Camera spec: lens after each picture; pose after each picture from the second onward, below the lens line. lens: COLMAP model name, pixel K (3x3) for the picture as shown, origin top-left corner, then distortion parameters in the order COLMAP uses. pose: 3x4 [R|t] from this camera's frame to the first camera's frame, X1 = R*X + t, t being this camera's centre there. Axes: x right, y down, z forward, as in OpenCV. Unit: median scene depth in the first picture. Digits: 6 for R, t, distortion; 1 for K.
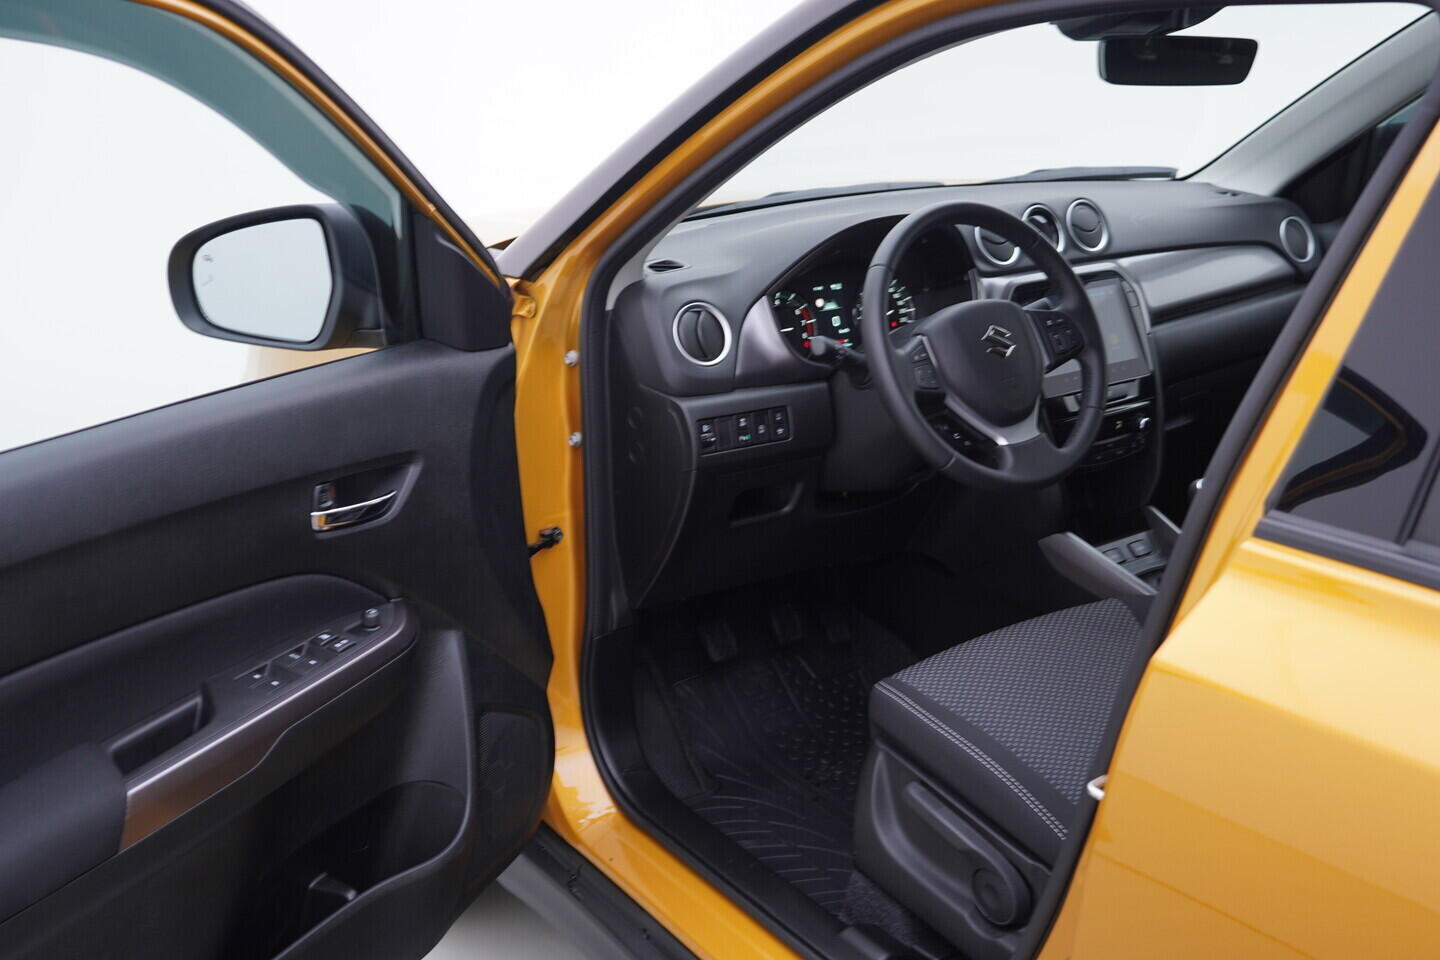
lens RADIAL K [[1487.0, 0, 750.4], [0, 1487.0, 479.8], [0, 0, 1]] dist [0.004612, 0.014094]
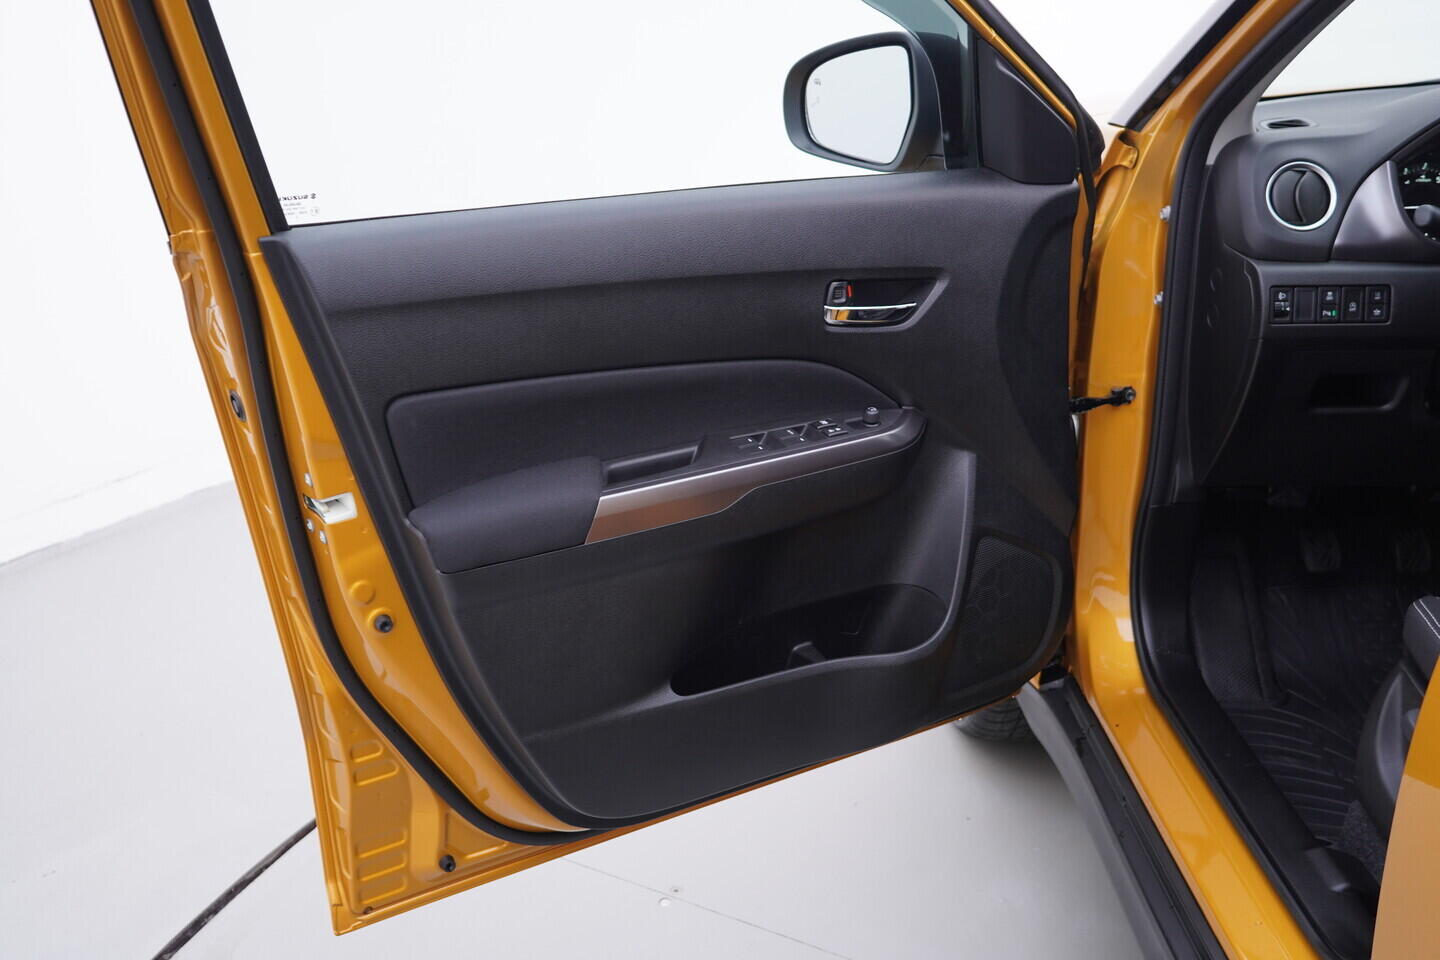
lens RADIAL K [[1487.0, 0, 750.4], [0, 1487.0, 479.8], [0, 0, 1]] dist [0.004612, 0.014094]
pose [[0.832159, 0.176013, -0.525862, 0.203563], [-0.152990, 0.984357, 0.087378, 0.048075], [0.533016, 0.007739, 0.846070, 0.035360]]
